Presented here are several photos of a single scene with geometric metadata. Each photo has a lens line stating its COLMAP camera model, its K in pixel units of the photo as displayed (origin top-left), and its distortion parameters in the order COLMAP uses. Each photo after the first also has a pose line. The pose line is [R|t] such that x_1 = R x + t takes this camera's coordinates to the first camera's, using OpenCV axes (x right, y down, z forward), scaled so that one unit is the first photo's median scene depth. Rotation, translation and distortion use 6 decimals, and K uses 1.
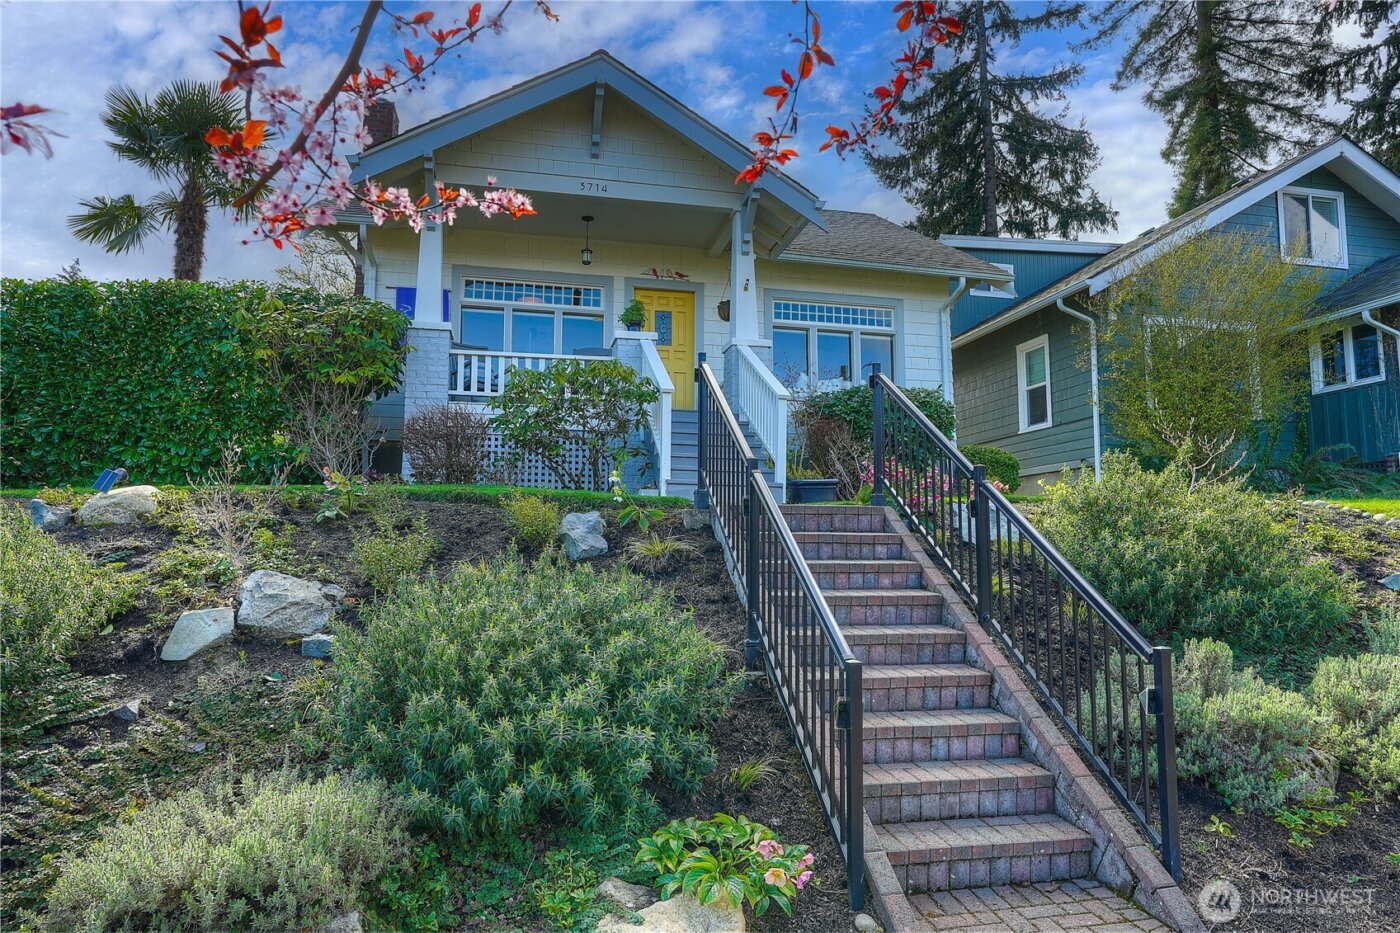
lens RADIAL K [[877.3, 0, 707.3], [0, 877.3, 465.5], [0, 0, 1]] dist [-0.018263, 0.022418]
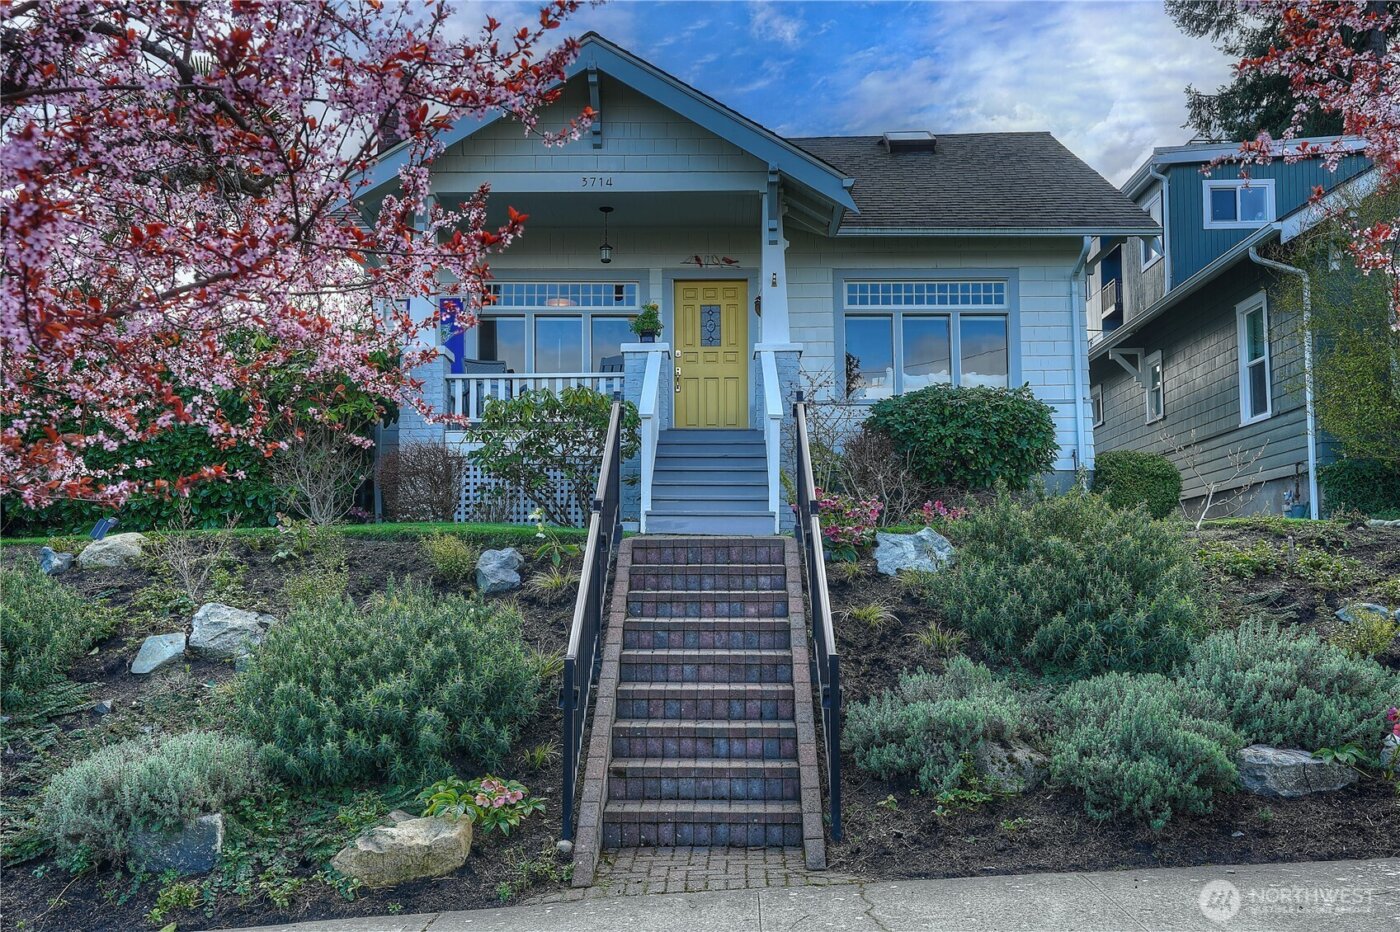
lens RADIAL K [[1411.7, 0, 700.1], [0, 1411.7, 463.5], [0, 0, 1]] dist [0.107639, 0.000000]
pose [[0.969582, -0.030007, -0.242919, 0.544314], [0.029588, 0.999548, -0.005373, -0.036190], [0.242970, -0.001978, 0.970032, -0.648426]]
